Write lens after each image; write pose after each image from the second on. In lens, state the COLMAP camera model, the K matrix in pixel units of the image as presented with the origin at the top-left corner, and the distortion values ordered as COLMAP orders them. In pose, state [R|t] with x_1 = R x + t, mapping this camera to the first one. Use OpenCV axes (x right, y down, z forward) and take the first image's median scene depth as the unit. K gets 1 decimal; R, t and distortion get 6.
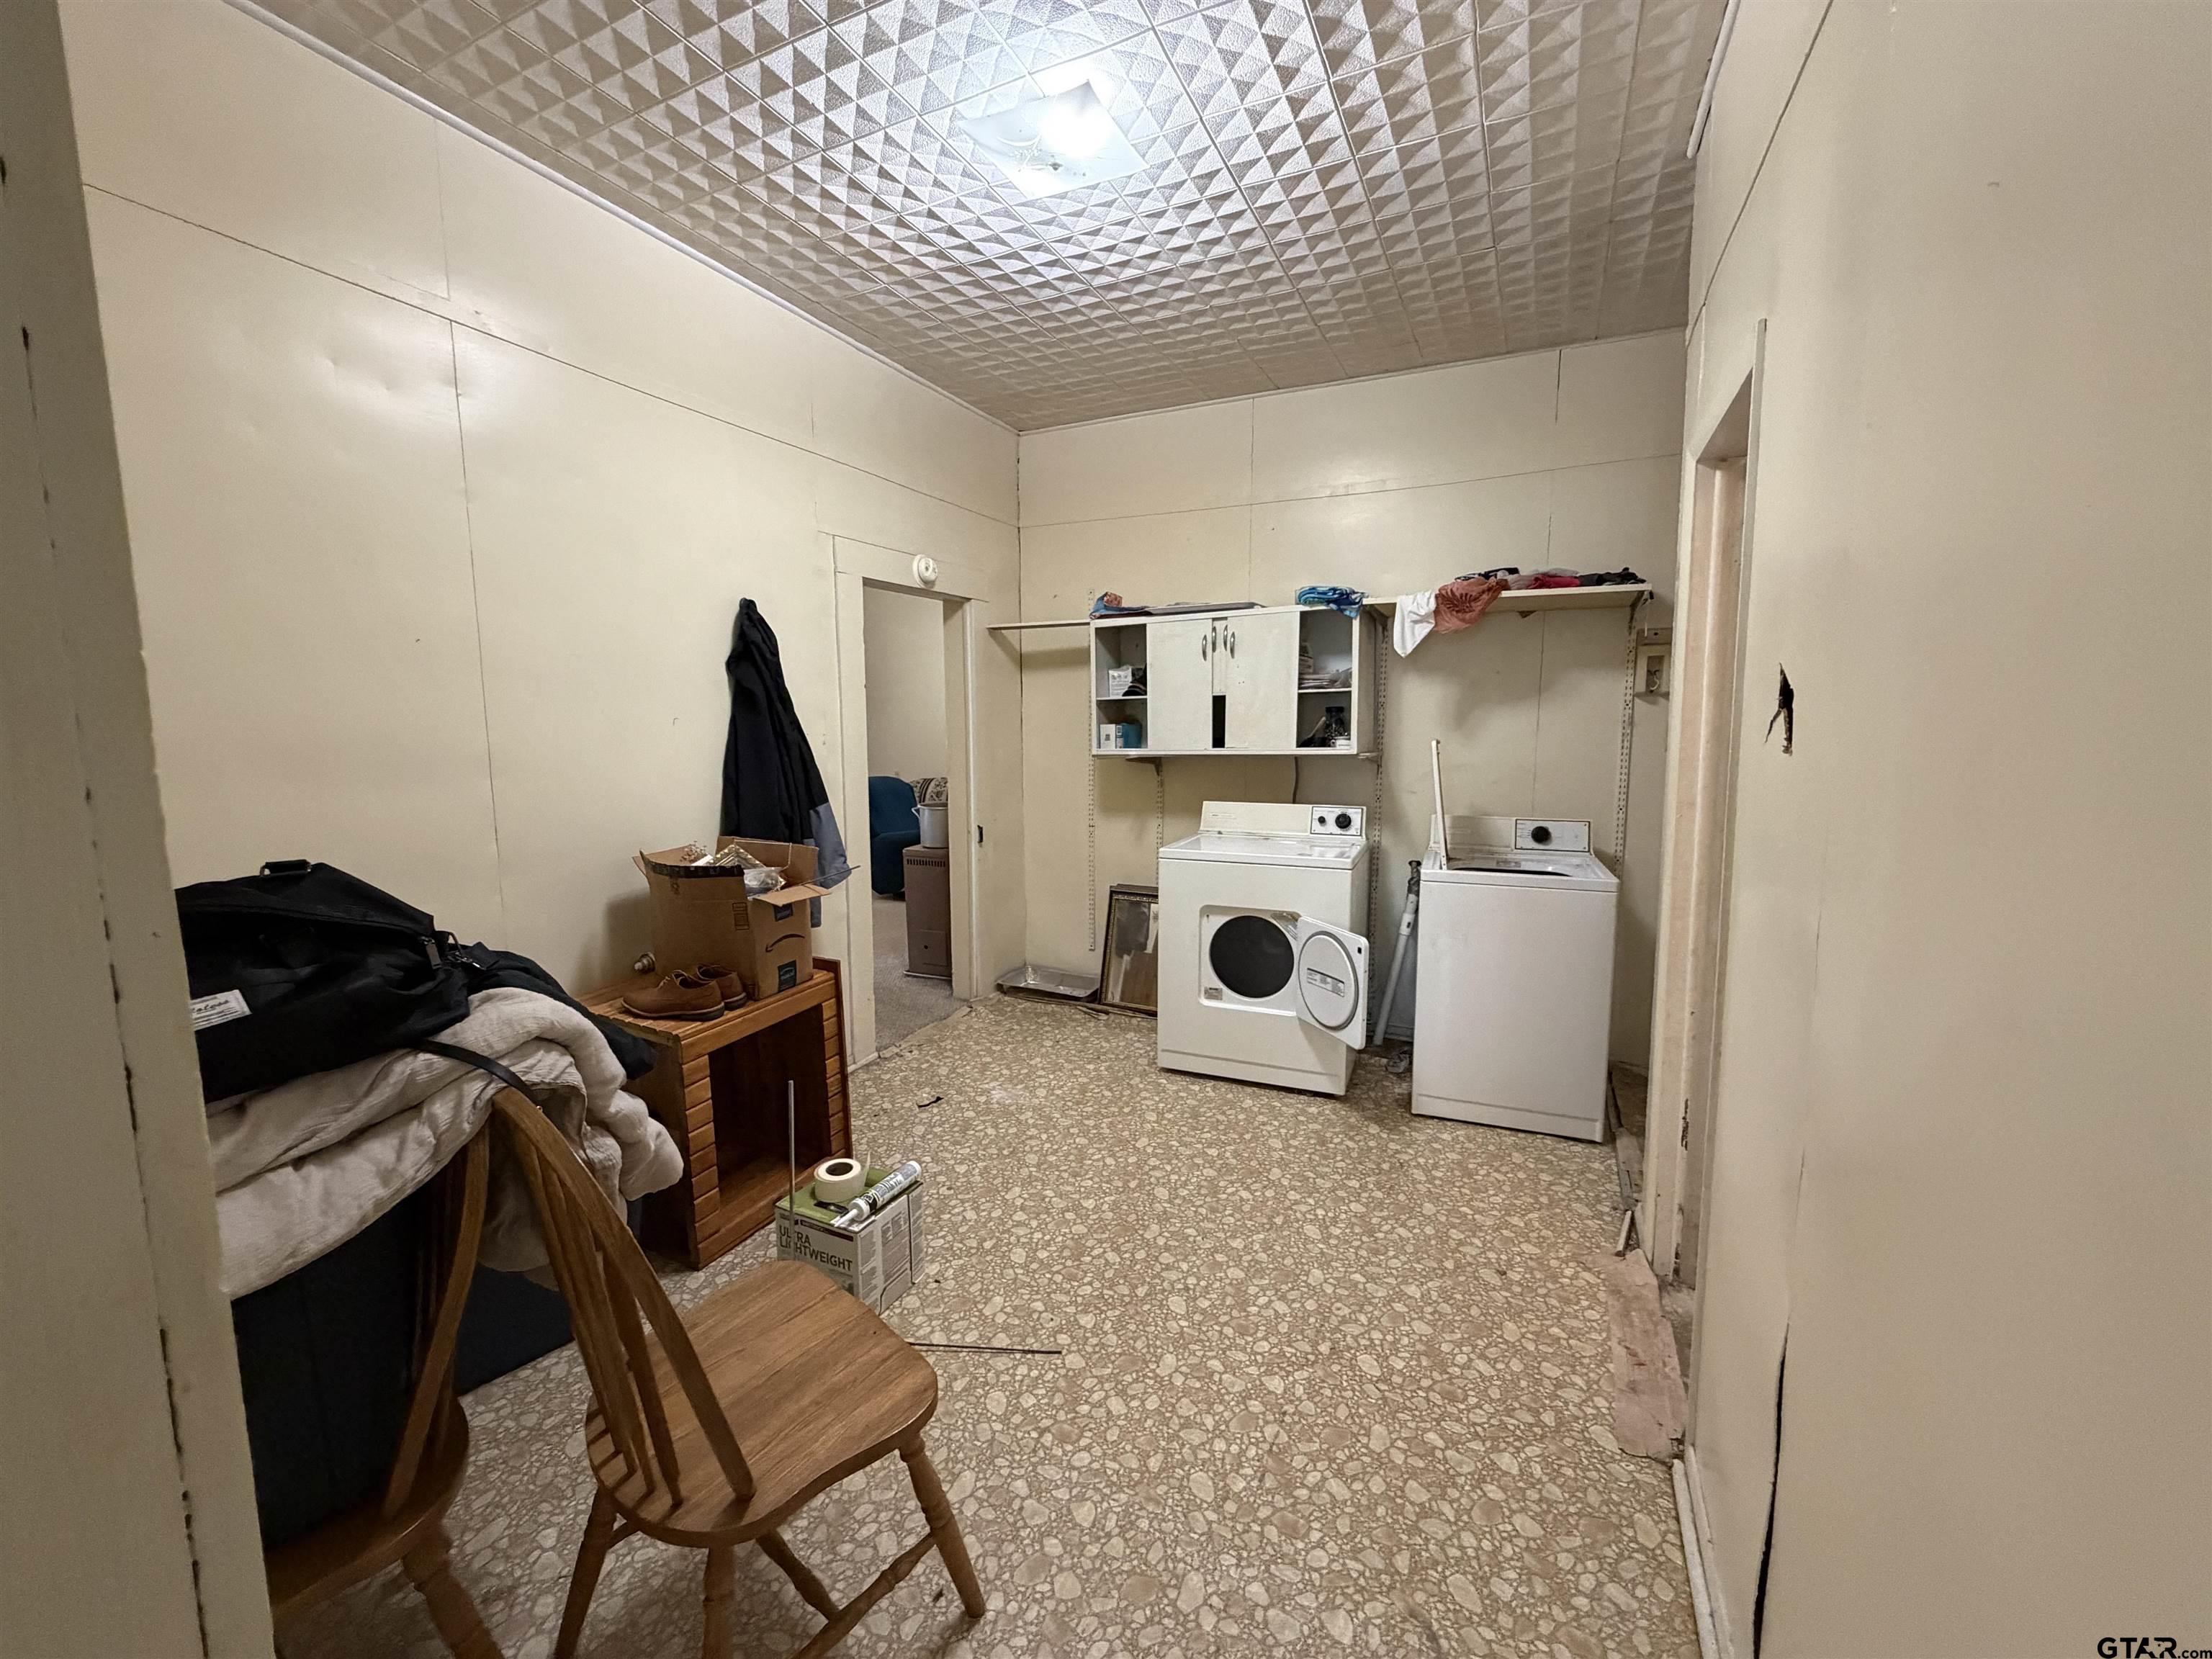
lens RADIAL K [[884.1, 0, 1098.9], [0, 884.1, 830.9], [0, 0, 1]] dist [-0.001438, 0.000407]
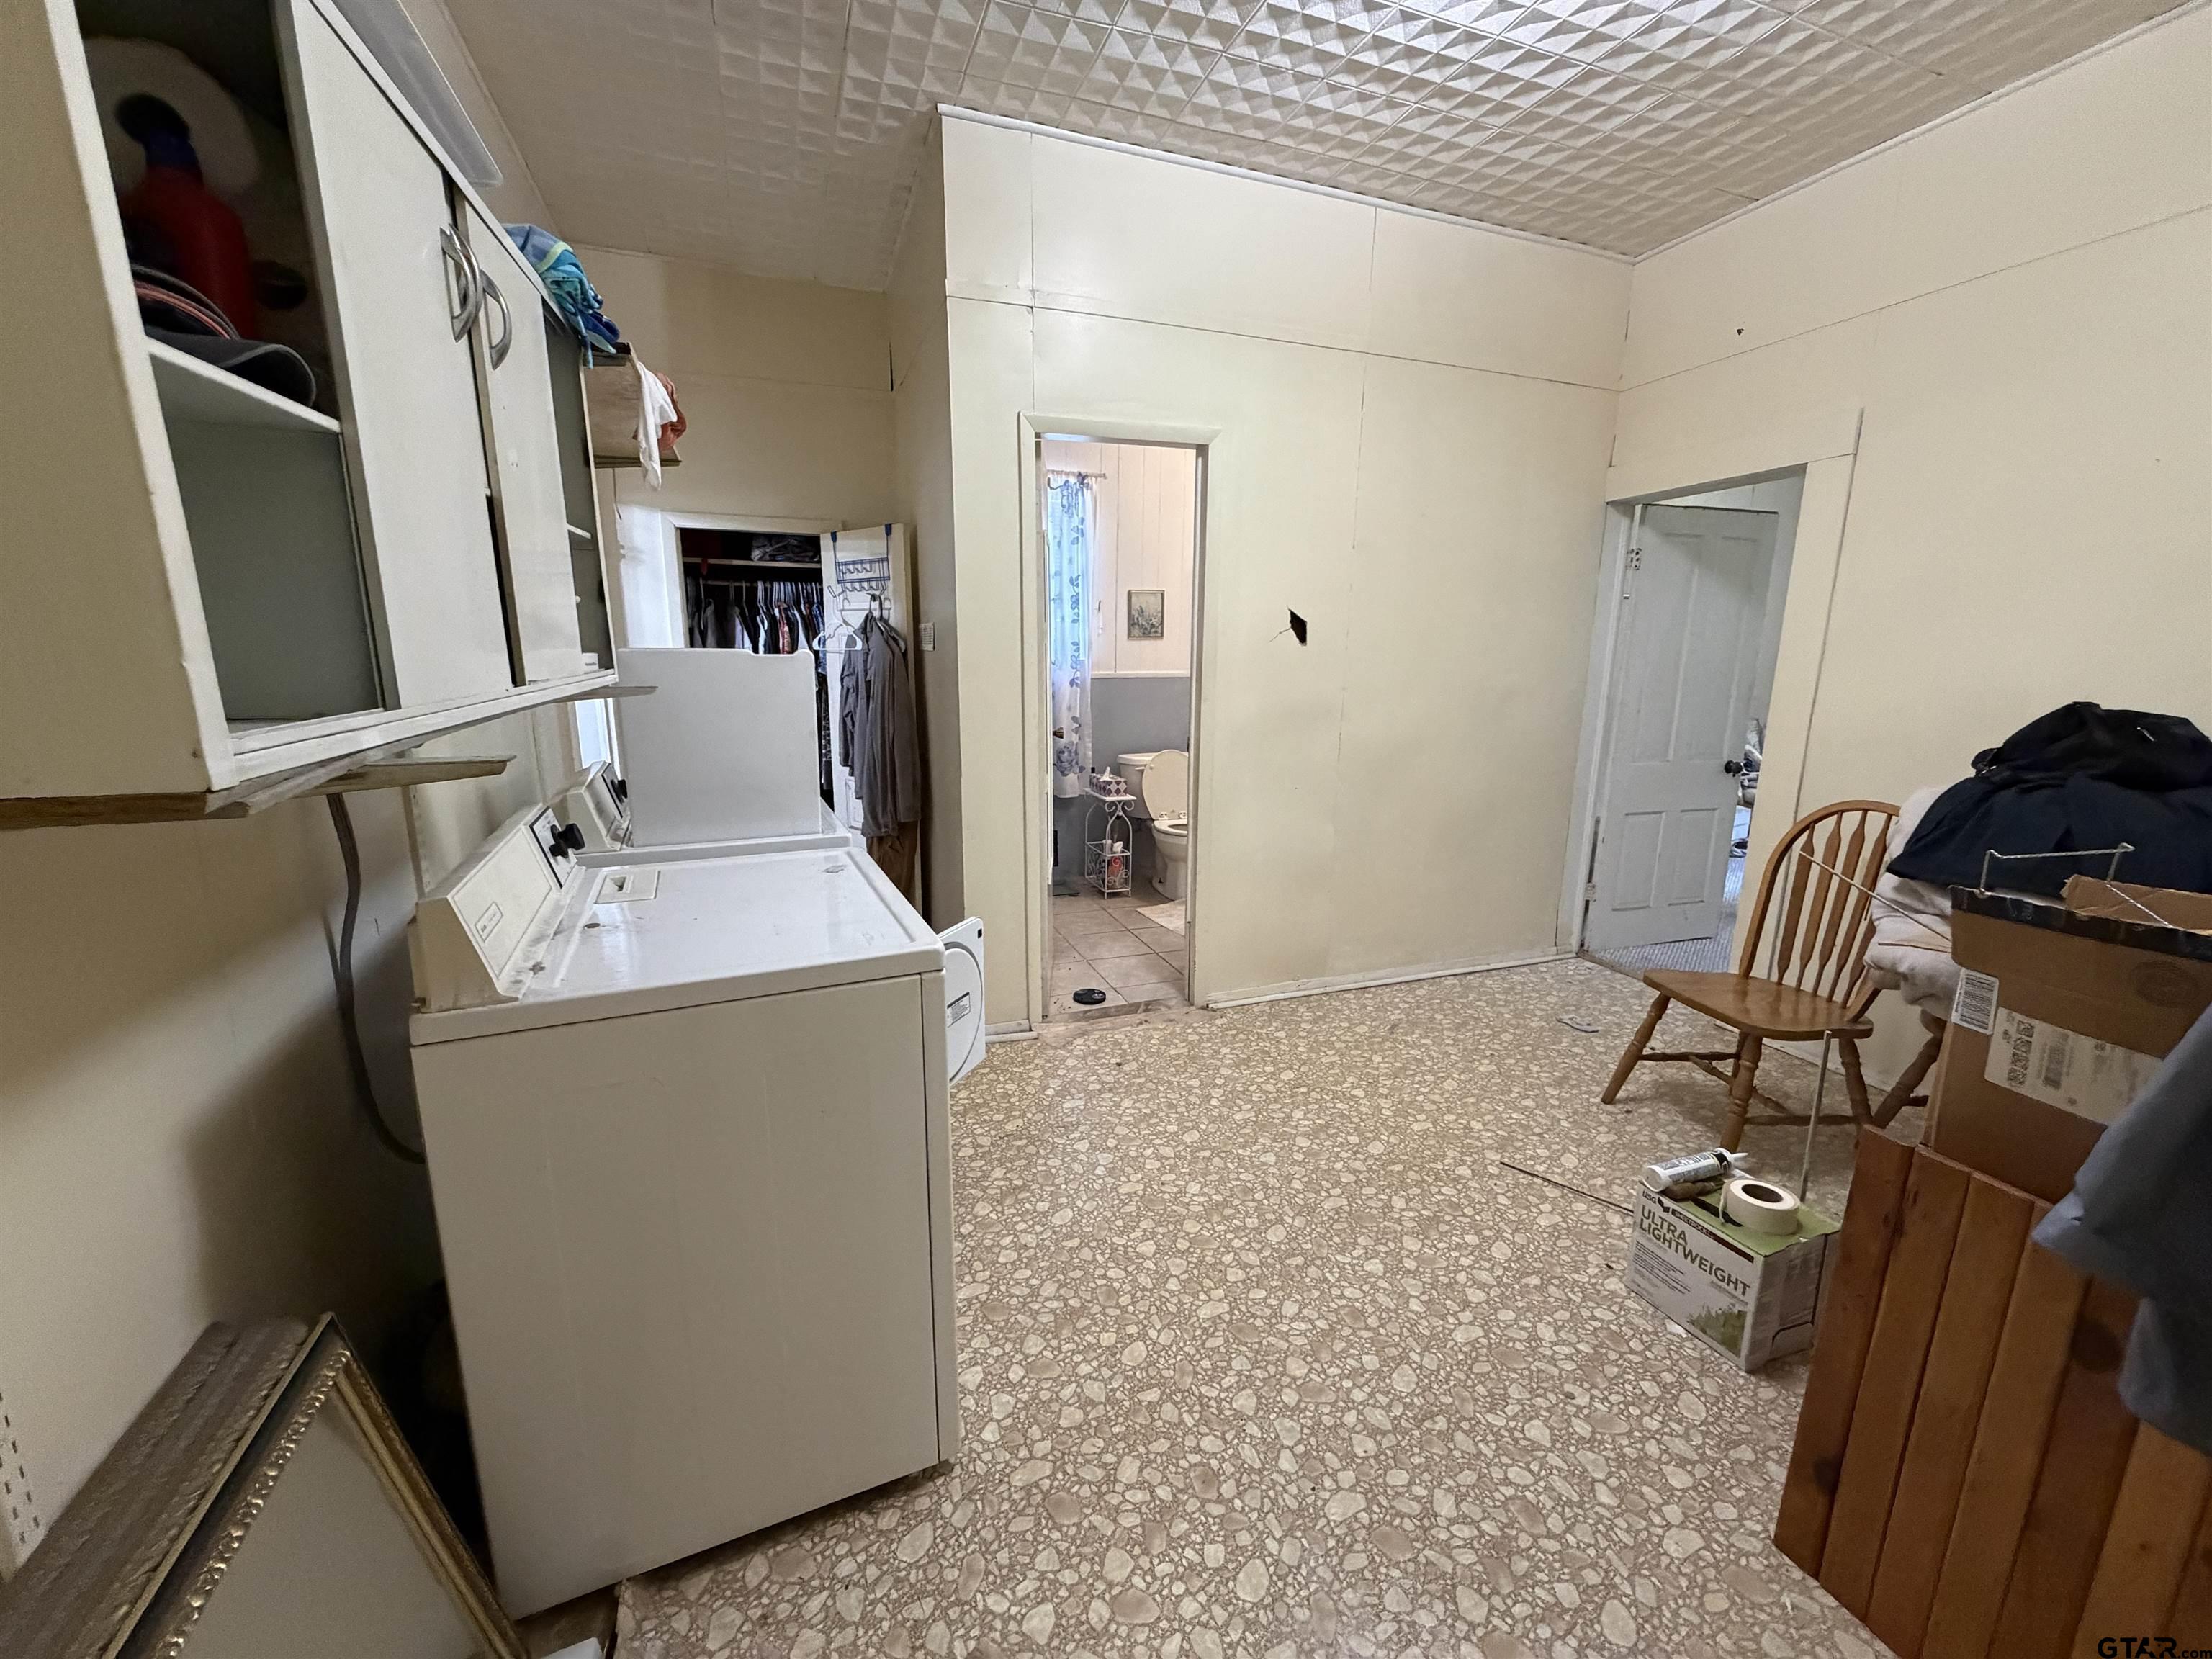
lens RADIAL K [[884.1, 0, 1098.9], [0, 884.1, 830.9], [0, 0, 1]] dist [-0.001438, 0.000407]
pose [[-0.725844, -0.138690, 0.673733, -0.318484], [0.083598, 0.954416, 0.286533, -0.181274], [-0.682761, 0.264300, -0.681163, 1.687027]]
